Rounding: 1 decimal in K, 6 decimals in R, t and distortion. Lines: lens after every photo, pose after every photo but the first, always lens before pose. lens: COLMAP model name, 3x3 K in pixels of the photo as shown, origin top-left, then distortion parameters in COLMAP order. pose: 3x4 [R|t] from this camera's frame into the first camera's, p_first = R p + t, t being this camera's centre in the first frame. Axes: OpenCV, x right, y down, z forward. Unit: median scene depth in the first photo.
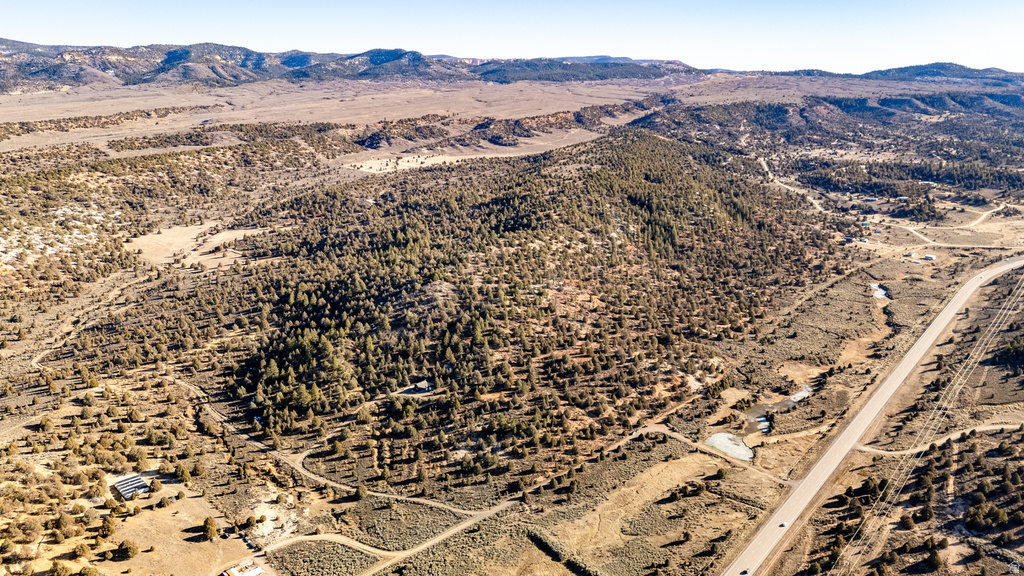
lens RADIAL K [[735.3, 0, 512.0], [0, 735.3, 288.0], [0, 0, 1]] dist [0.073757, -0.057069]
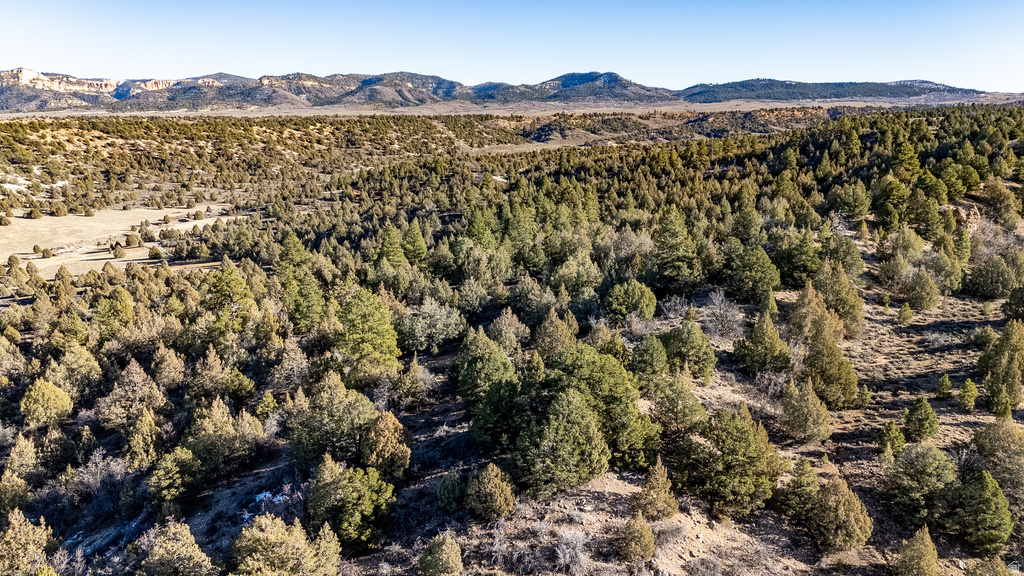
lens RADIAL K [[735.3, 0, 512.0], [0, 735.3, 288.0], [0, 0, 1]] dist [0.073757, -0.057069]
pose [[0.967533, 0.055022, -0.246682, -0.026889], [-0.070017, 0.996167, -0.052427, -0.007631], [0.242852, 0.067996, 0.967677, 0.272025]]
